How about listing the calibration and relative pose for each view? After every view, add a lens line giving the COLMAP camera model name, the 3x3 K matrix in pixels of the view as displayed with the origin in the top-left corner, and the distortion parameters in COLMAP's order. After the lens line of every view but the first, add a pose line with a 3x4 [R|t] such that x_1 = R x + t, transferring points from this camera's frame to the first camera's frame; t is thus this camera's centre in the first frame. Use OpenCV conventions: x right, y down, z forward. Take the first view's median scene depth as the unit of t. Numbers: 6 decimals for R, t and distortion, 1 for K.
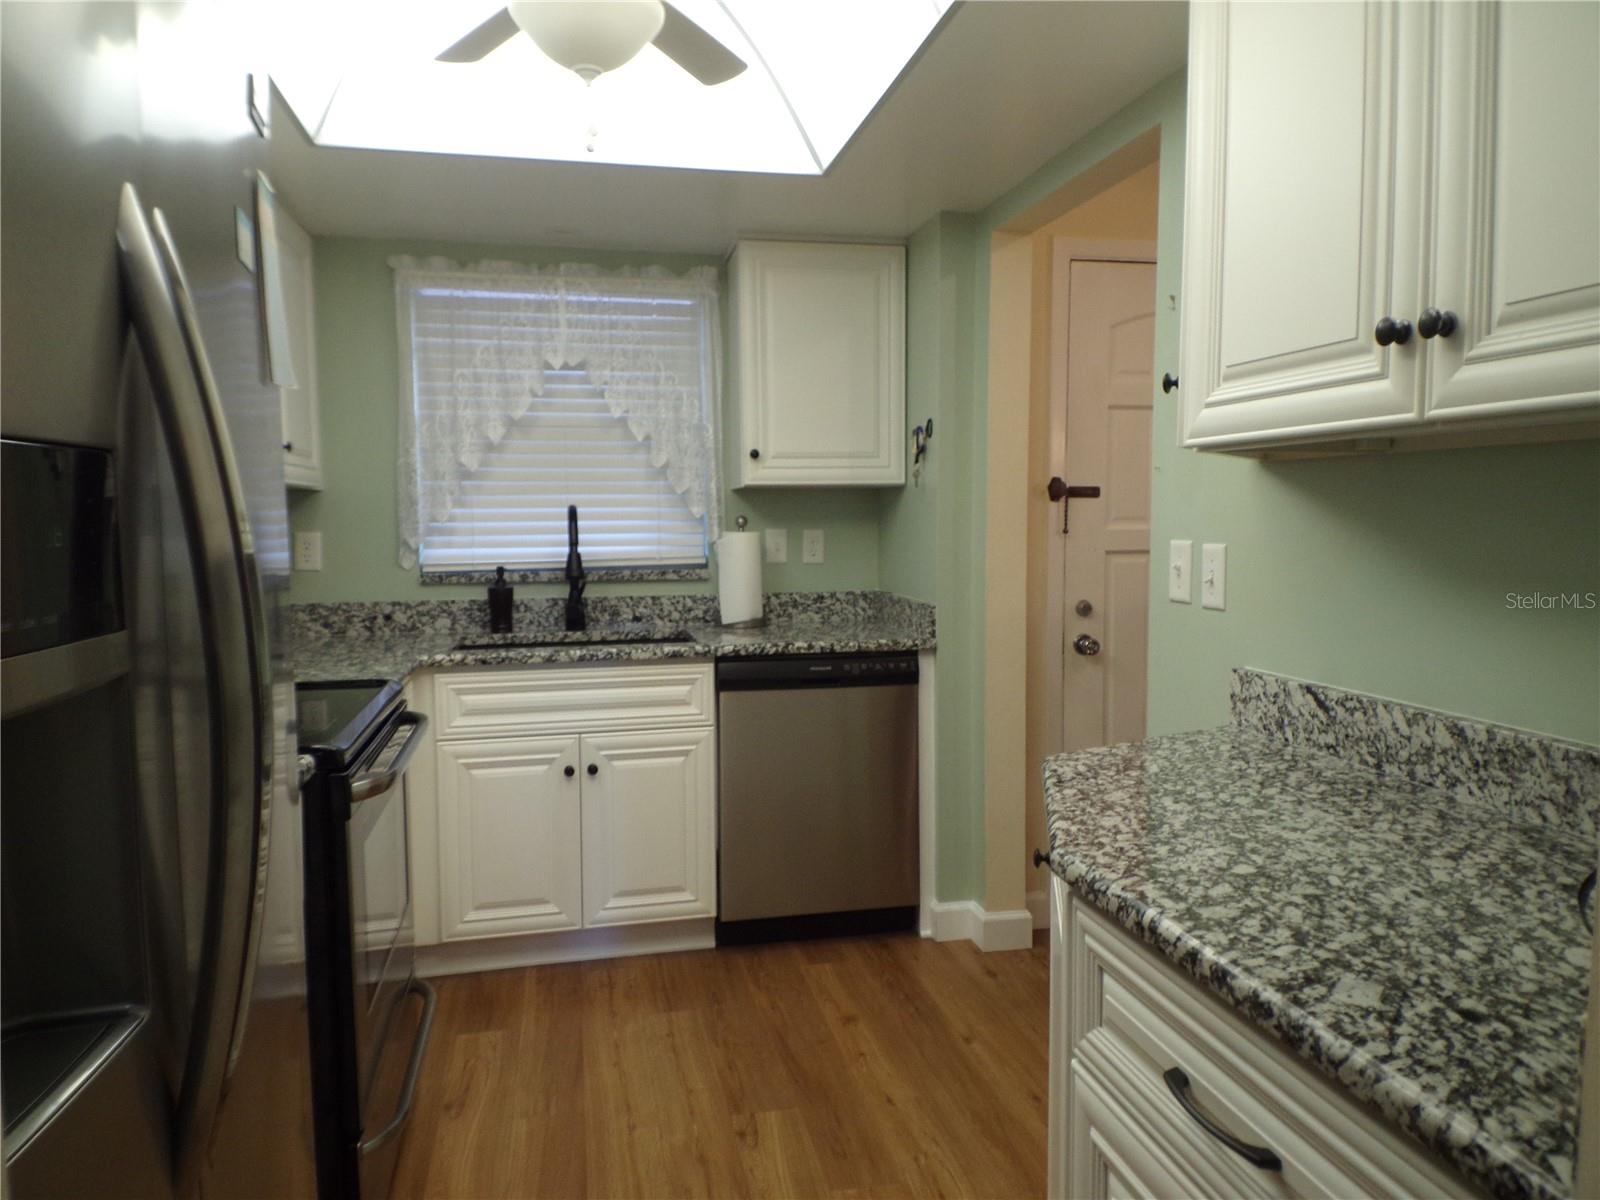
lens RADIAL K [[1120.6, 0, 768.6], [0, 1120.6, 593.5], [0, 0, 1]] dist [0.125644, -0.180007]
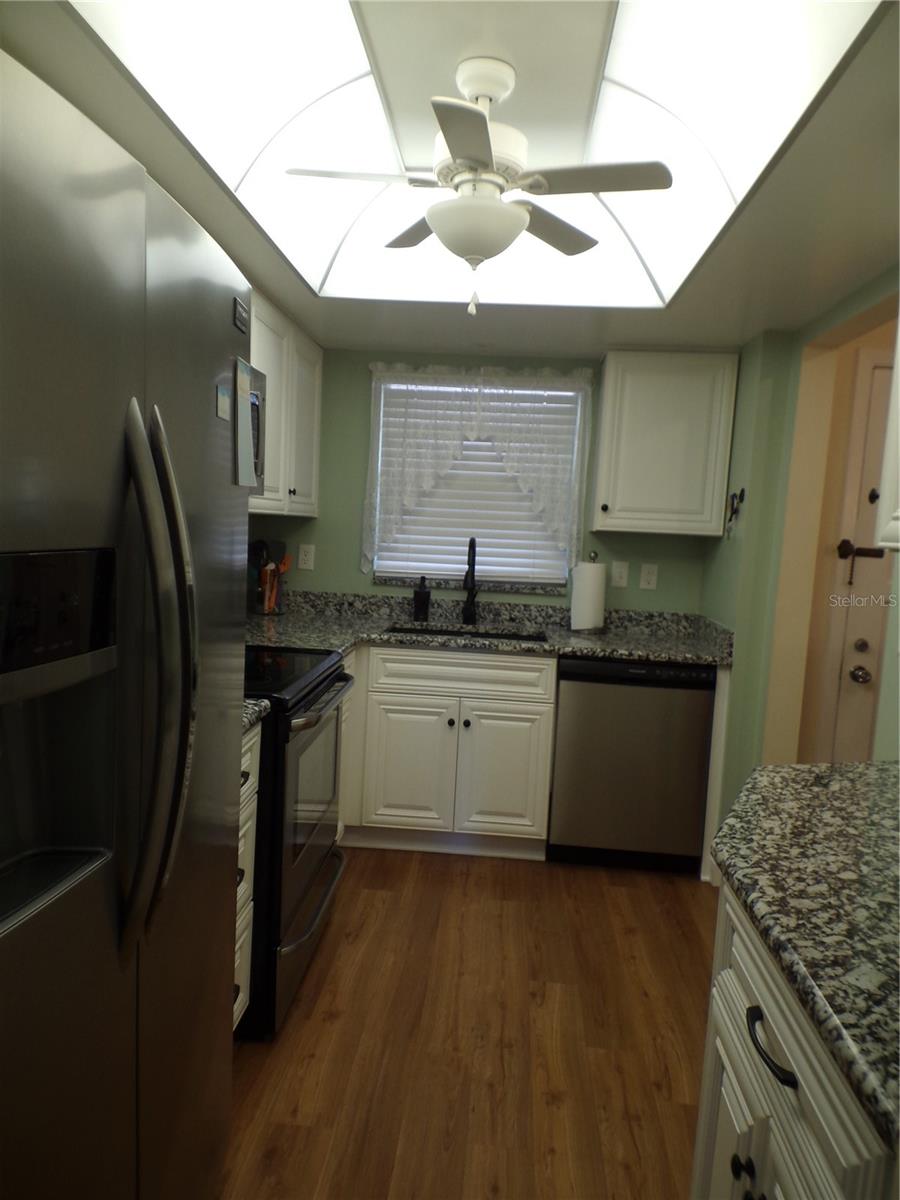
lens RADIAL K [[840.4, 0, 429.6], [0, 840.4, 592.3], [0, 0, 1]] dist [0.125644, -0.180007]
pose [[0.957898, 0.079182, -0.275974, 0.081675], [-0.075229, 0.996855, 0.024897, -0.034539], [0.277077, -0.003087, 0.960843, -0.049513]]
